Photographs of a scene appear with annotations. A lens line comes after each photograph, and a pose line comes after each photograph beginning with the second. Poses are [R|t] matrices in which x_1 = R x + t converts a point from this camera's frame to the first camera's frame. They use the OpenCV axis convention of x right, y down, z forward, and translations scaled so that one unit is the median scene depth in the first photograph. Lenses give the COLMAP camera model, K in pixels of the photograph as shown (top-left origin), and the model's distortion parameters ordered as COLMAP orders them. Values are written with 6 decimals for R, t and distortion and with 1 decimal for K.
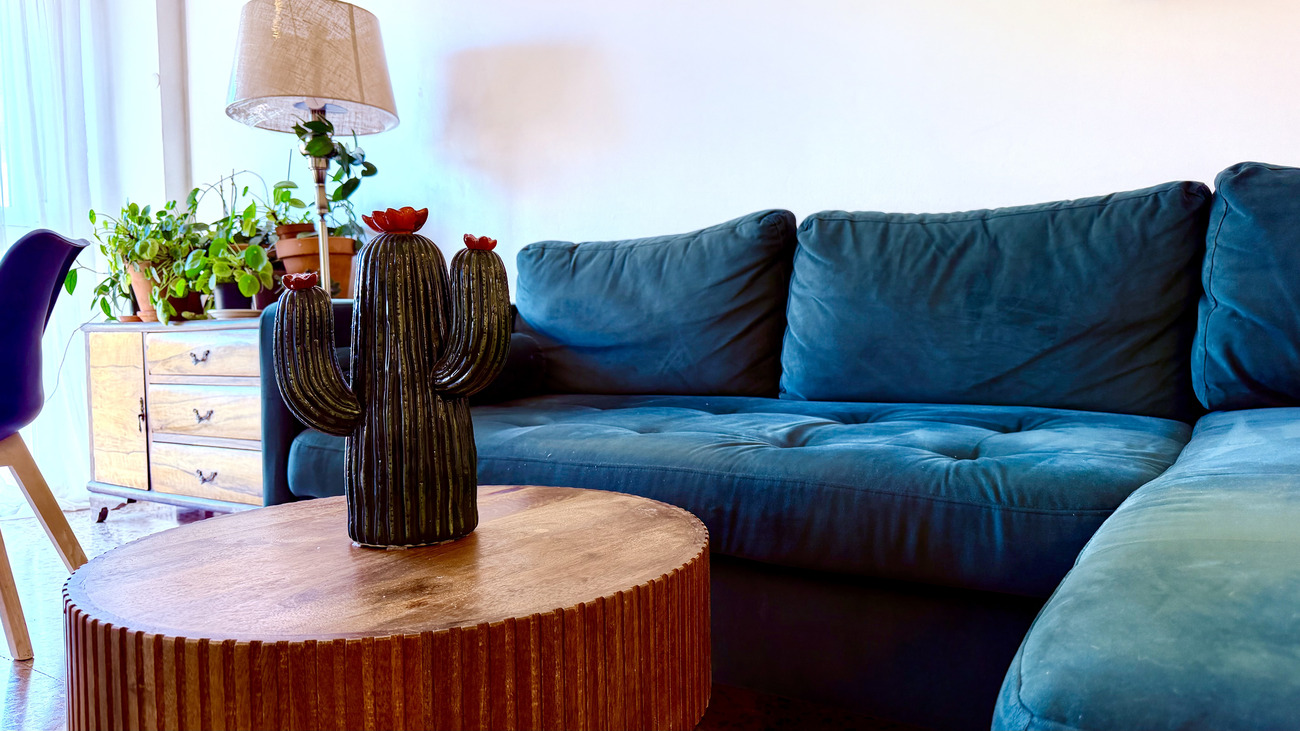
lens RADIAL K [[914.9, 0, 641.7], [0, 914.9, 375.1], [0, 0, 1]] dist [0.090484, -0.139661]
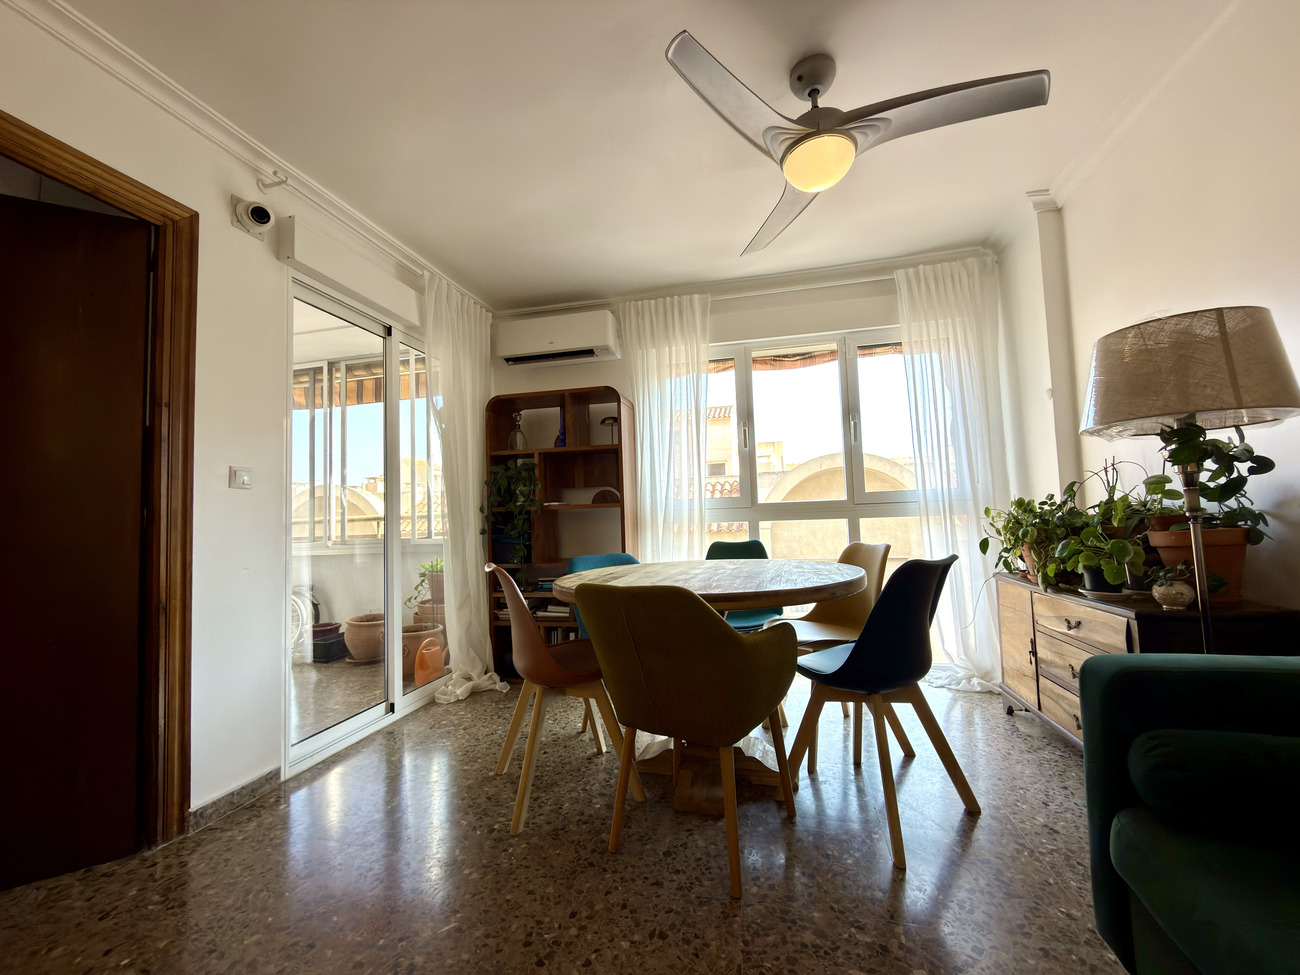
lens RADIAL K [[520.1, 0, 650.0], [0, 520.1, 487.5], [0, 0, 1]] dist [0.001127, -0.000084]
pose [[0.346763, -0.044494, -0.936897, -0.016744], [-0.022422, 0.998196, -0.055704, -0.191565], [0.937685, 0.040323, 0.345140, 0.285154]]
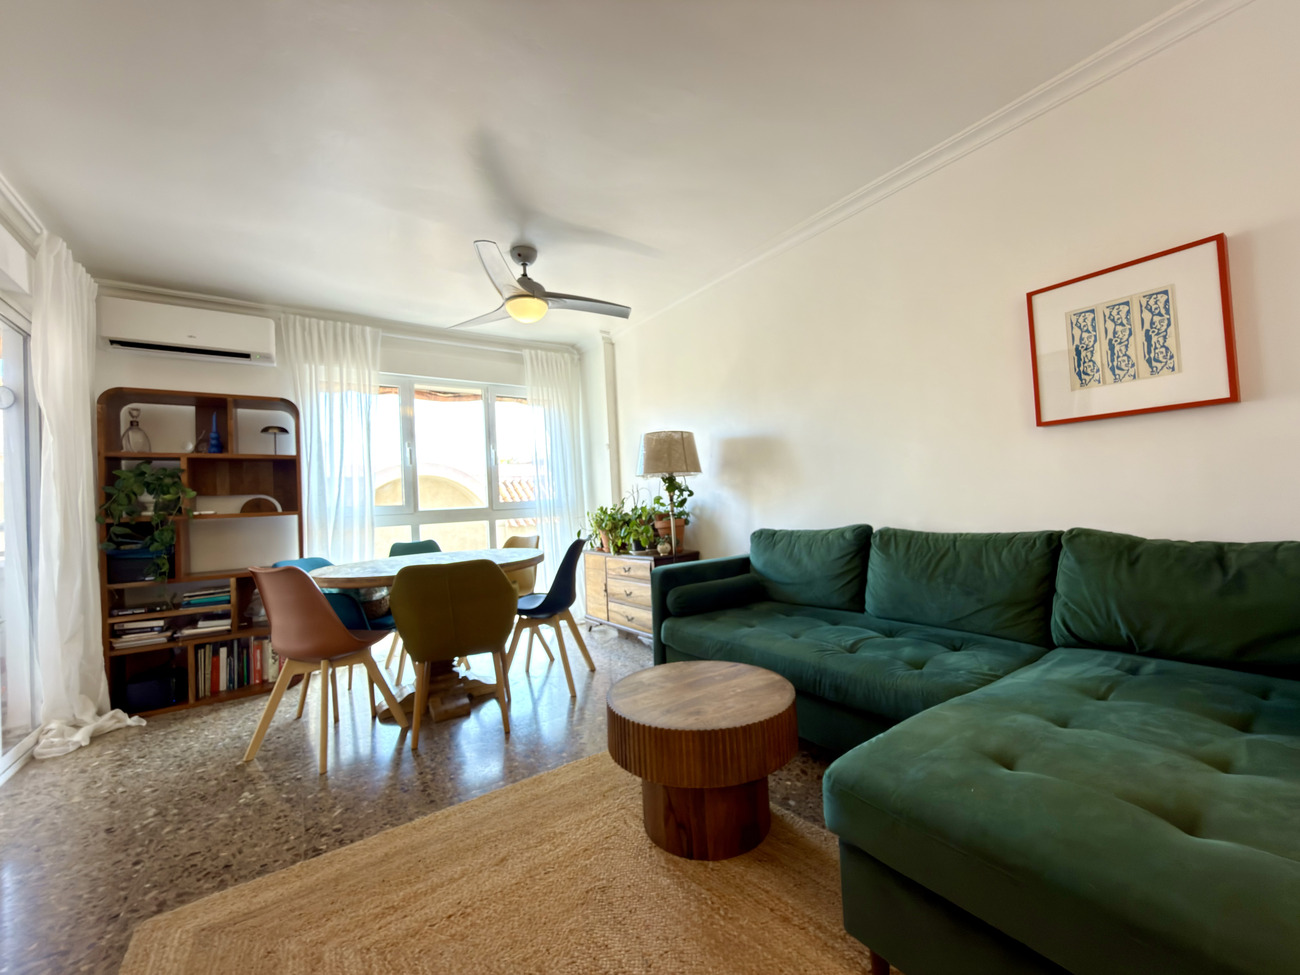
lens RADIAL K [[520.1, 0, 650.0], [0, 520.1, 487.5], [0, 0, 1]] dist [0.001127, -0.000084]
pose [[0.928633, -0.036363, -0.369213, 0.128174], [0.011290, 0.997494, -0.069846, -0.177947], [0.370828, 0.060693, 0.926716, -0.348341]]
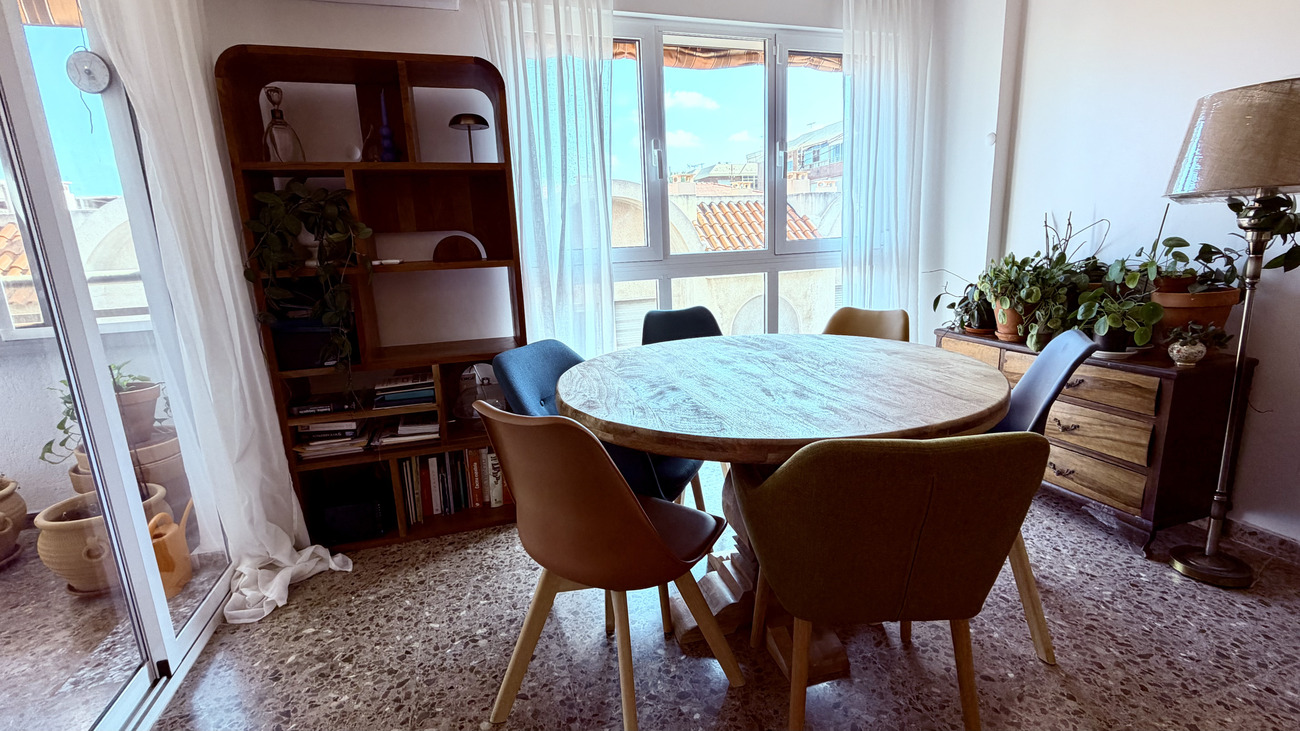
lens RADIAL K [[590.2, 0, 654.0], [0, 590.2, 364.7], [0, 0, 1]] dist [0.000656, -0.000145]
pose [[0.779203, 0.123275, -0.614529, -0.547119], [-0.008905, 0.982546, 0.185808, -0.243392], [0.626709, -0.139309, 0.766700, 0.018415]]
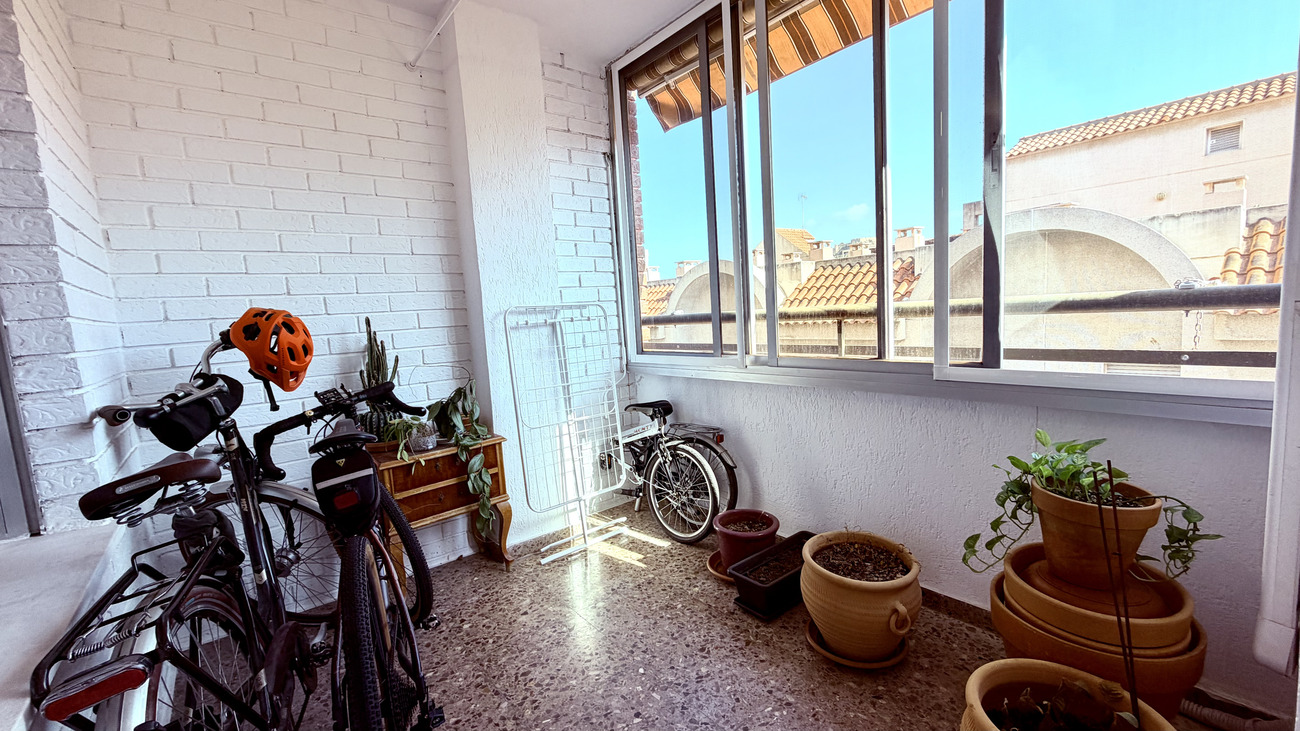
lens RADIAL K [[519.1, 0, 647.9], [0, 519.1, 366.9], [0, 0, 1]] dist [-0.001988, 0.000156]
pose [[-0.308309, 0.140694, -0.940825, -1.375730], [0.009339, 0.989402, 0.144898, -0.202752], [0.951241, 0.035888, -0.306355, -0.066859]]
